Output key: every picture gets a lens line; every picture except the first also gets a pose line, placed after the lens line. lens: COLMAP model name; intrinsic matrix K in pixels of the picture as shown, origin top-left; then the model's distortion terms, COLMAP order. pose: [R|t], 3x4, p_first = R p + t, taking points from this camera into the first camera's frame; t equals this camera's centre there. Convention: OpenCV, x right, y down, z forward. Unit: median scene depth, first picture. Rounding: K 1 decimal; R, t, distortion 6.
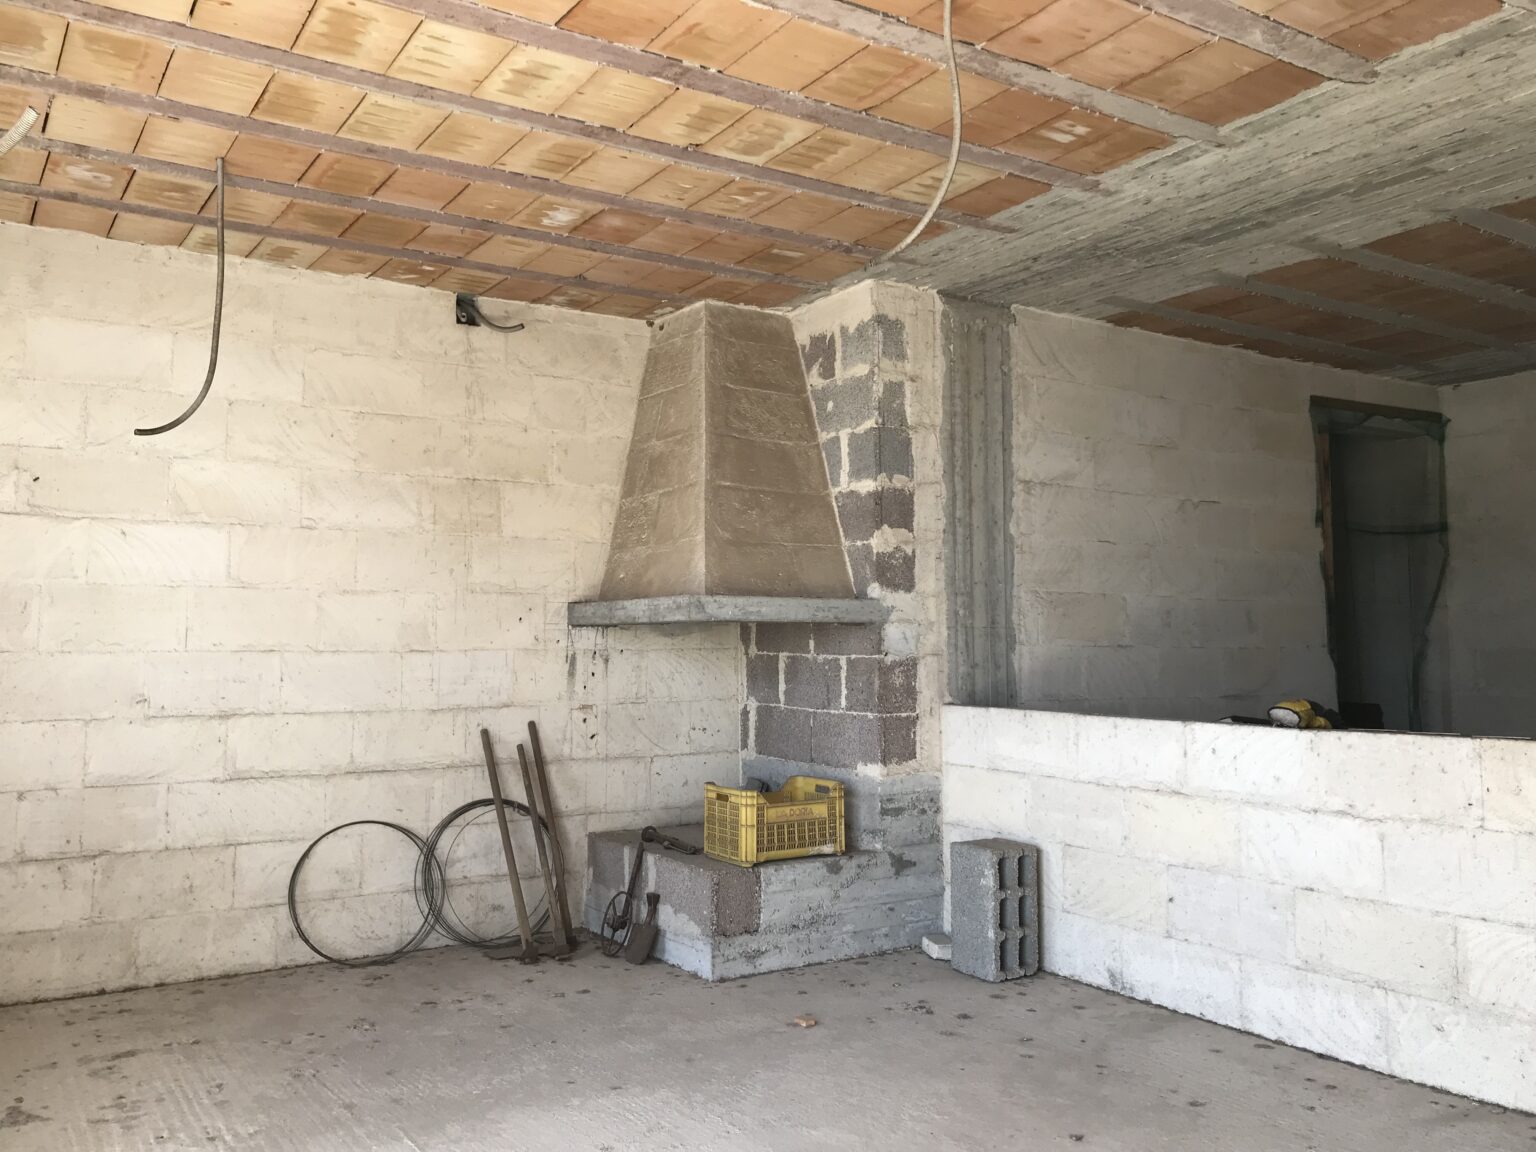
lens RADIAL K [[1261.5, 0, 745.9], [0, 1261.5, 554.0], [0, 0, 1]] dist [0.033146, -0.029775]
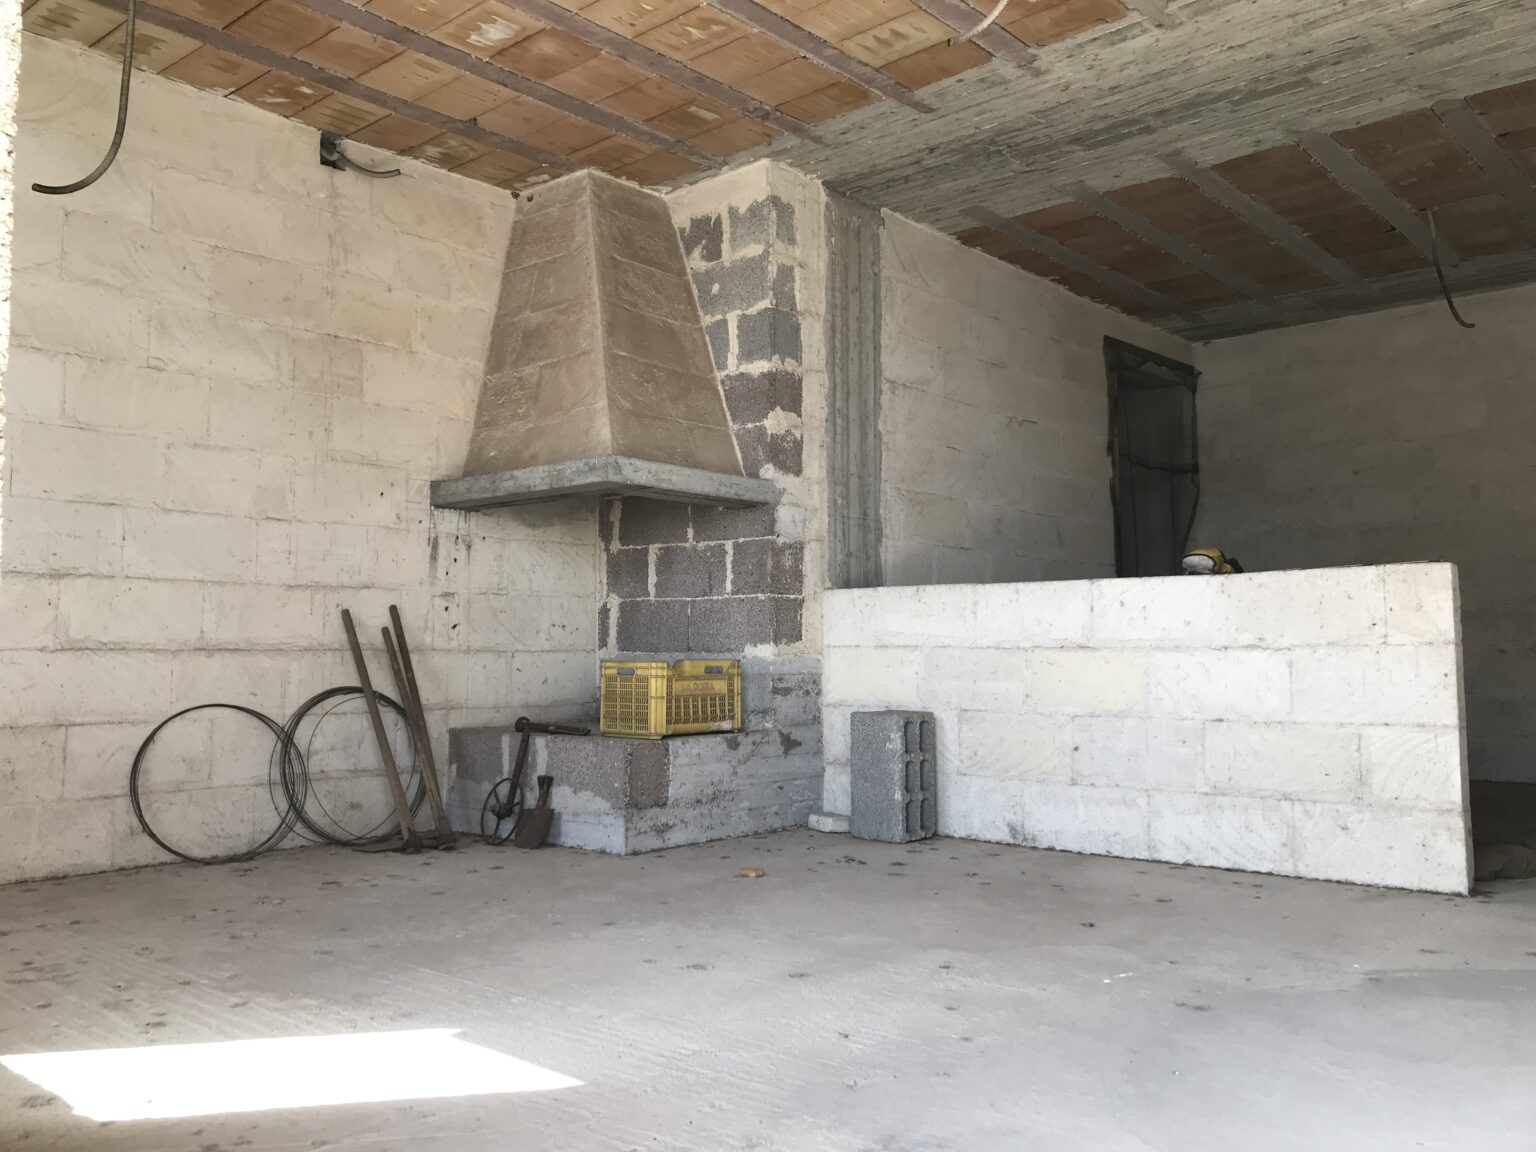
lens RADIAL K [[1261.5, 0, 747.1], [0, 1261.5, 560.3], [0, 0, 1]] dist [0.033146, -0.029775]
pose [[0.964110, 0.020667, 0.264698, -0.175134], [-0.019659, 0.999786, -0.006456, 0.105769], [-0.264774, 0.001021, 0.964310, 0.044634]]
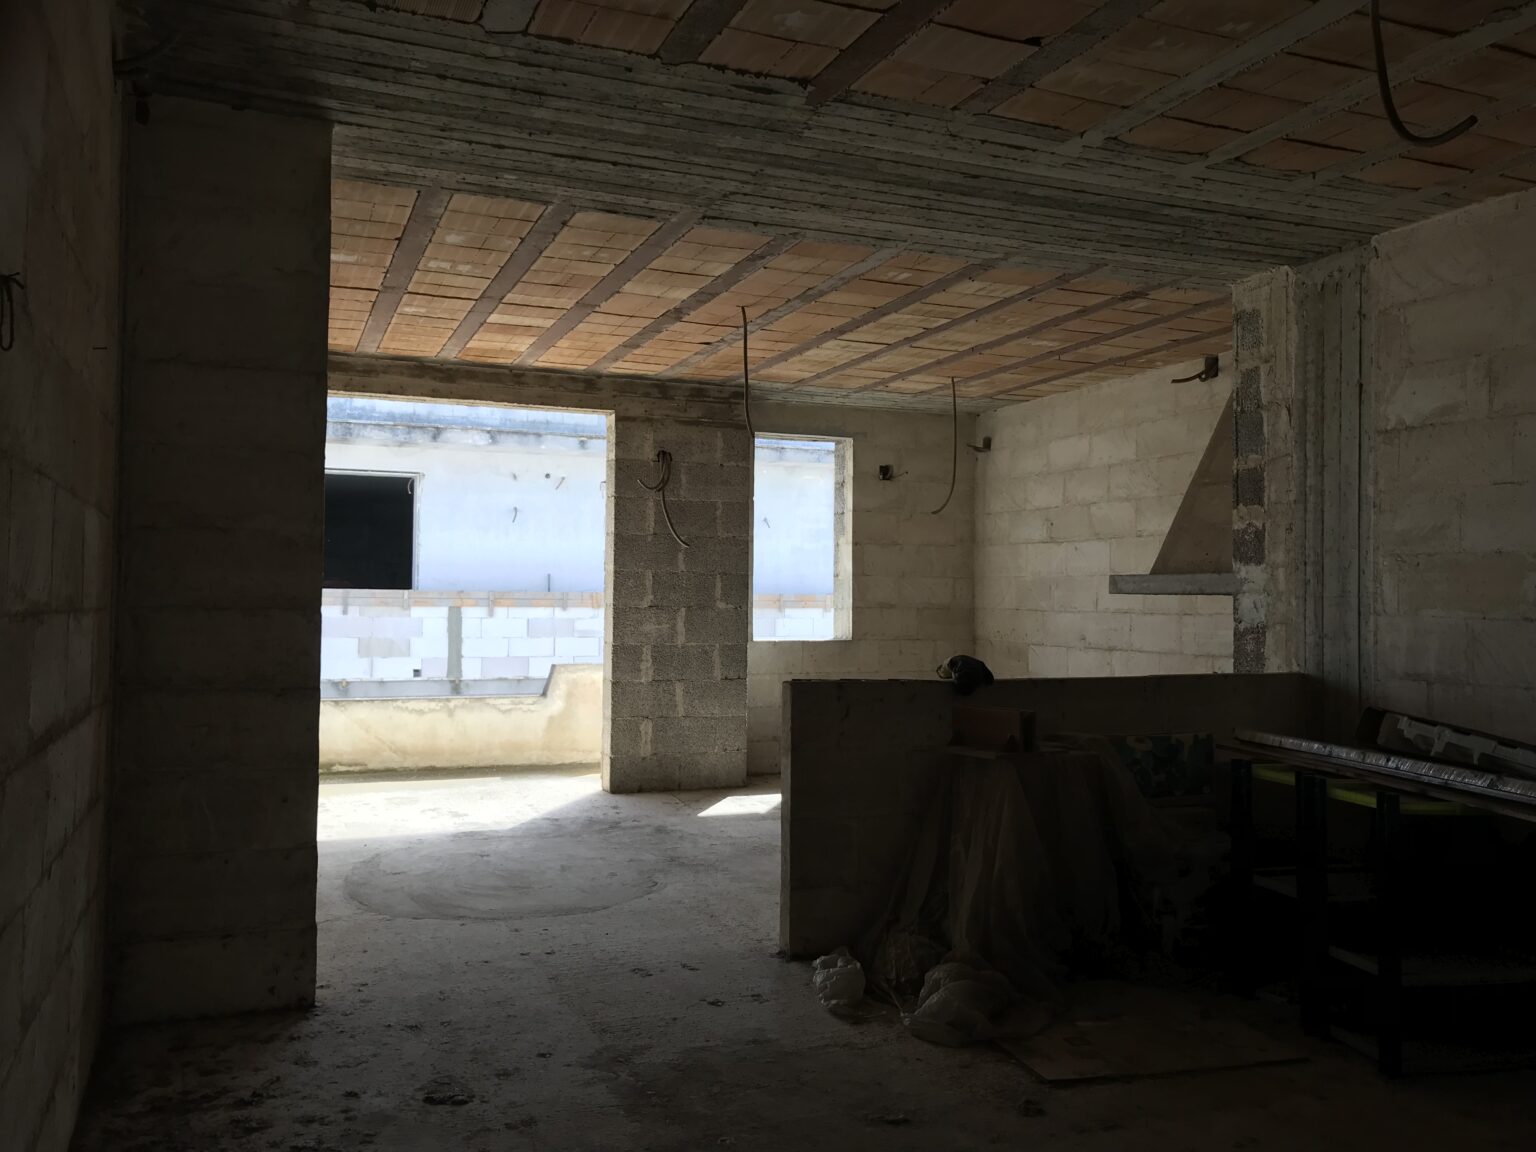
lens RADIAL K [[1261.5, 0, 750.0], [0, 1261.5, 559.4], [0, 0, 1]] dist [0.033146, -0.029775]
pose [[-0.187260, -0.032010, -0.981789, 1.277770], [0.064423, 0.996917, -0.044791, 0.046984], [0.980195, -0.071638, -0.184621, 0.783657]]
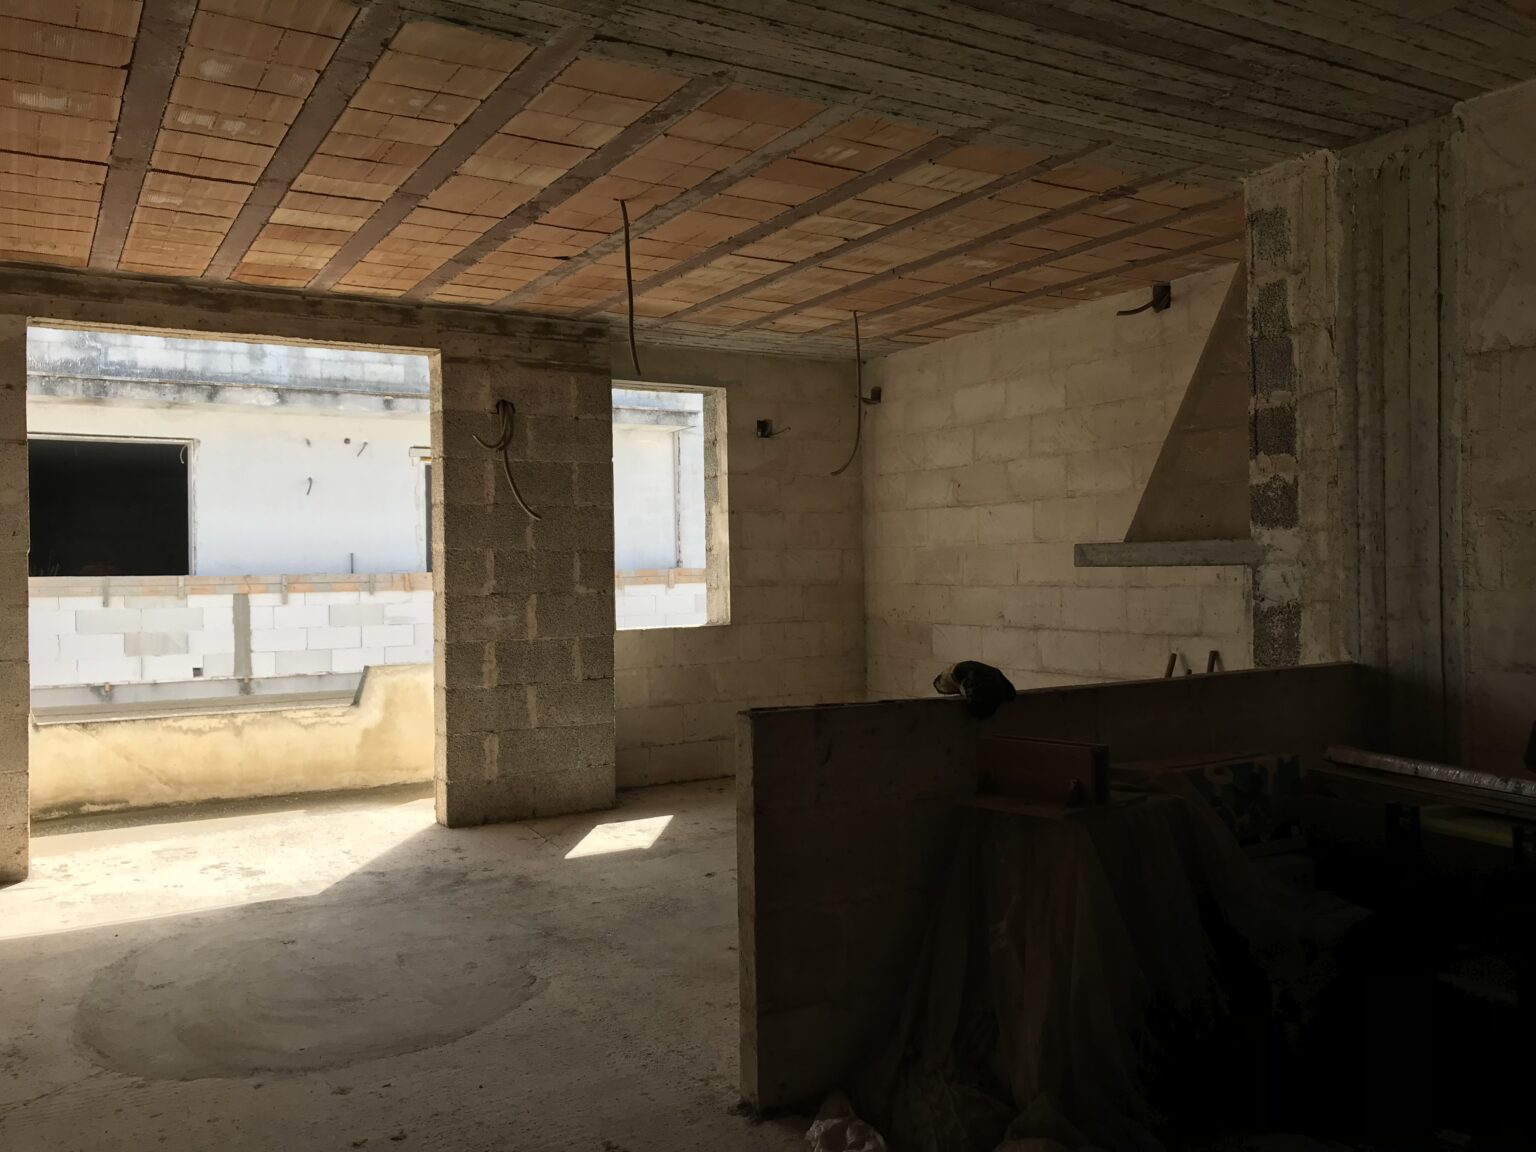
lens RADIAL K [[1261.5, 0, 746.8], [0, 1261.5, 559.5], [0, 0, 1]] dist [0.033146, -0.029775]
pose [[-0.039383, -0.005506, -0.999209, 1.011749], [0.090194, 0.995883, -0.009043, 0.026701], [0.995145, -0.090478, -0.038725, 0.672379]]
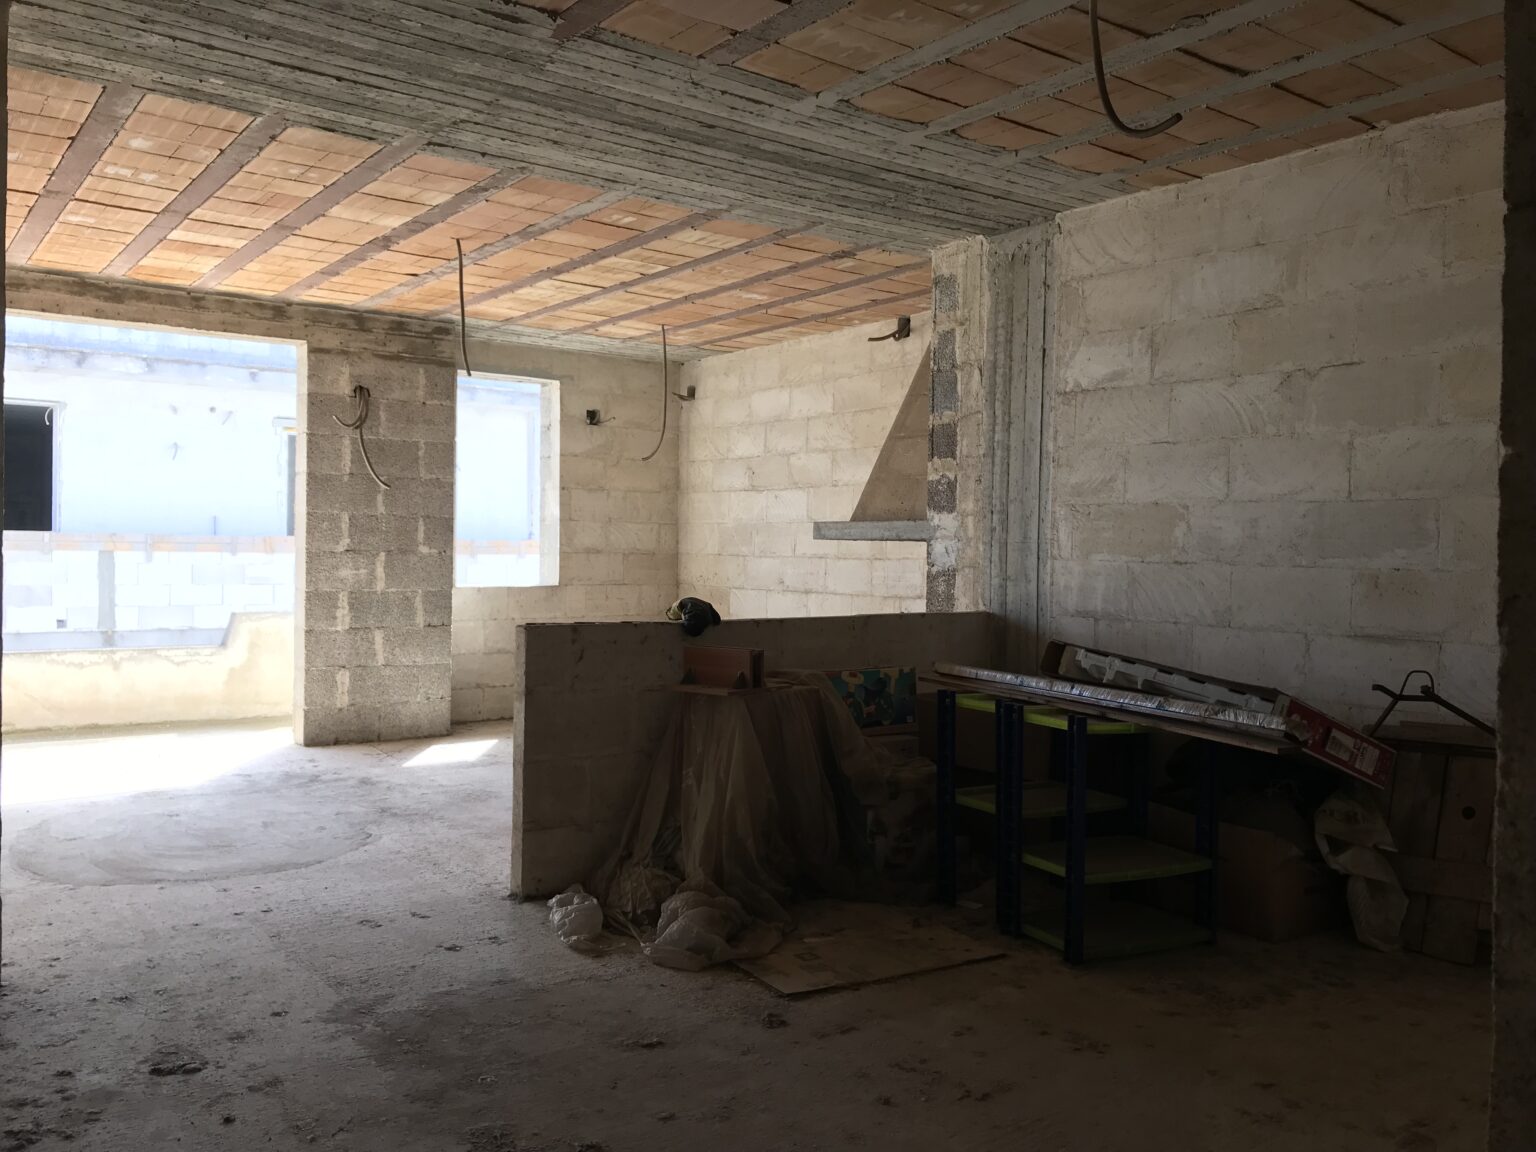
lens RADIAL K [[1261.5, 0, 747.2], [0, 1261.5, 561.8], [0, 0, 1]] dist [0.033146, -0.029775]
pose [[0.063179, 0.011705, -0.997934, 1.288271], [0.061554, 0.997982, 0.015603, 0.046260], [0.996102, -0.062412, 0.062331, 0.745590]]
